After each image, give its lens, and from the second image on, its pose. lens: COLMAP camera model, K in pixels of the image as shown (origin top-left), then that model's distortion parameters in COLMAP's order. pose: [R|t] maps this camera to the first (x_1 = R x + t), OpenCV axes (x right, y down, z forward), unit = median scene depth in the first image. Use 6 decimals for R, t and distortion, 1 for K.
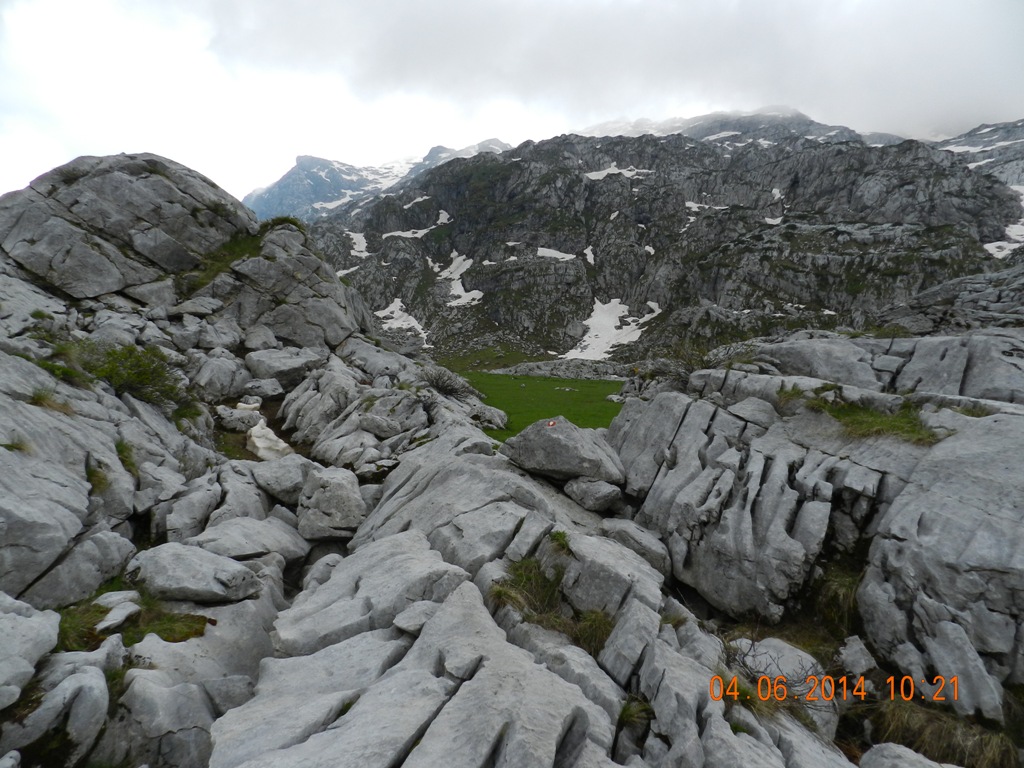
lens RADIAL K [[681.6, 0, 512.3], [0, 681.6, 383.5], [0, 0, 1]] dist [-0.000507, -0.004625]
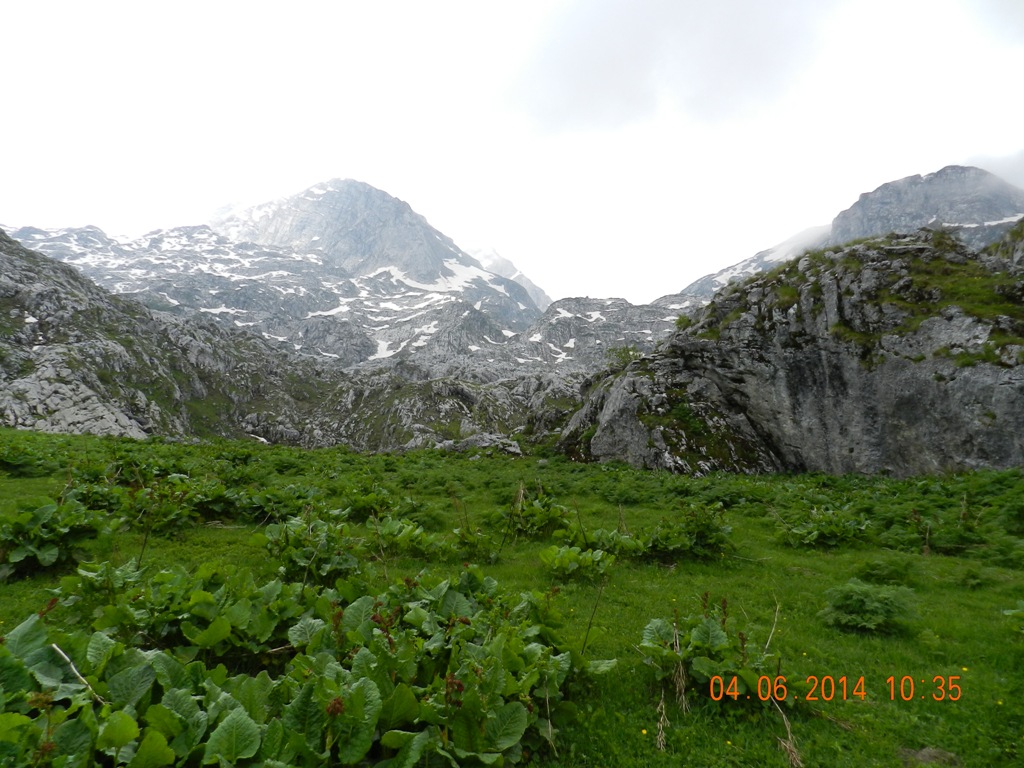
lens RADIAL K [[681.6, 0, 512.2], [0, 681.6, 384.3], [0, 0, 1]] dist [-0.000507, -0.004625]
pose [[0.817082, 0.010128, 0.576432, -0.316184], [0.039671, 0.996488, -0.073742, 0.090289], [-0.575155, 0.083121, 0.813811, -1.116647]]
